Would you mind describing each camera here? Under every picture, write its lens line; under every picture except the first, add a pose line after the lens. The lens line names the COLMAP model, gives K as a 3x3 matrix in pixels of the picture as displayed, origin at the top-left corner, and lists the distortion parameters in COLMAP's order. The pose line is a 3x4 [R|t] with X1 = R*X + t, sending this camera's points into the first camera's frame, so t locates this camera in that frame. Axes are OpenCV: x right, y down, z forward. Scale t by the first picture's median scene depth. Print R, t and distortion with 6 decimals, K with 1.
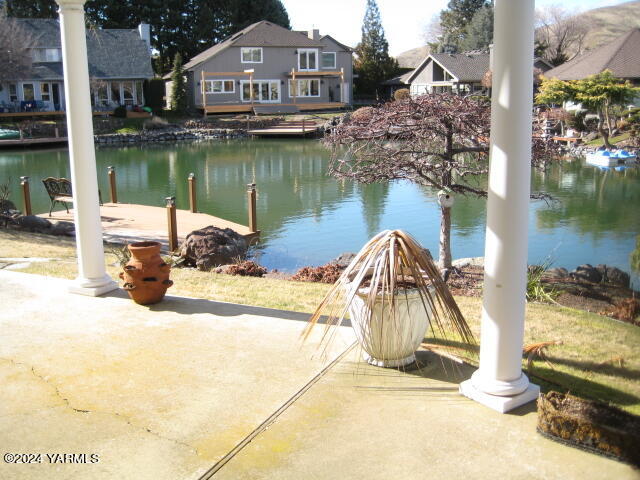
lens RADIAL K [[669.2, 0, 318.3], [0, 669.2, 239.1], [0, 0, 1]] dist [-0.163886, 0.216281]
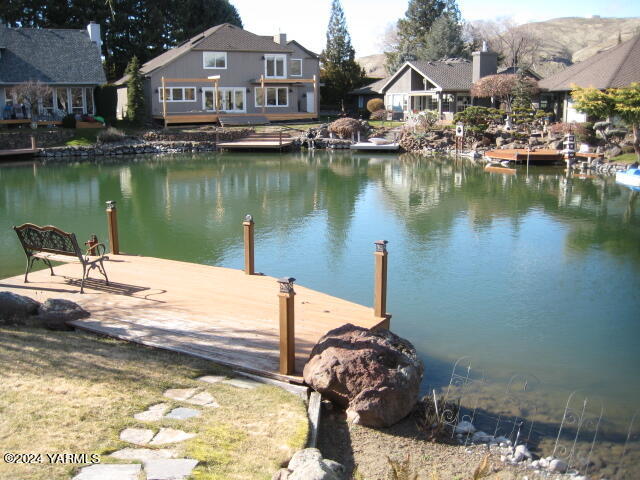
lens RADIAL K [[669.2, 0, 318.3], [0, 669.2, 239.1], [0, 0, 1]] dist [-0.163886, 0.216281]
pose [[0.995463, -0.009705, 0.094651, -0.054703], [0.011233, 0.999815, -0.015621, -0.018977], [-0.094482, 0.016613, 0.995388, 0.099638]]
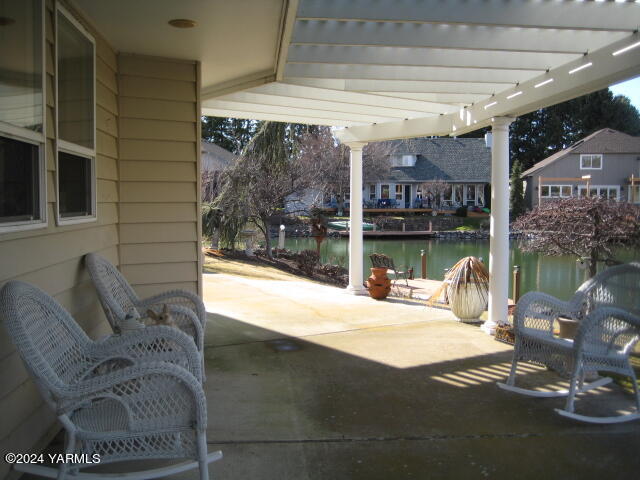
lens RADIAL K [[669.2, 0, 318.3], [0, 669.2, 239.1], [0, 0, 1]] dist [-0.163886, 0.216281]
pose [[0.866522, 0.043686, -0.497224, 0.049378], [-0.119038, 0.985506, -0.120864, 0.016200], [0.484737, 0.163920, 0.859162, -0.070206]]
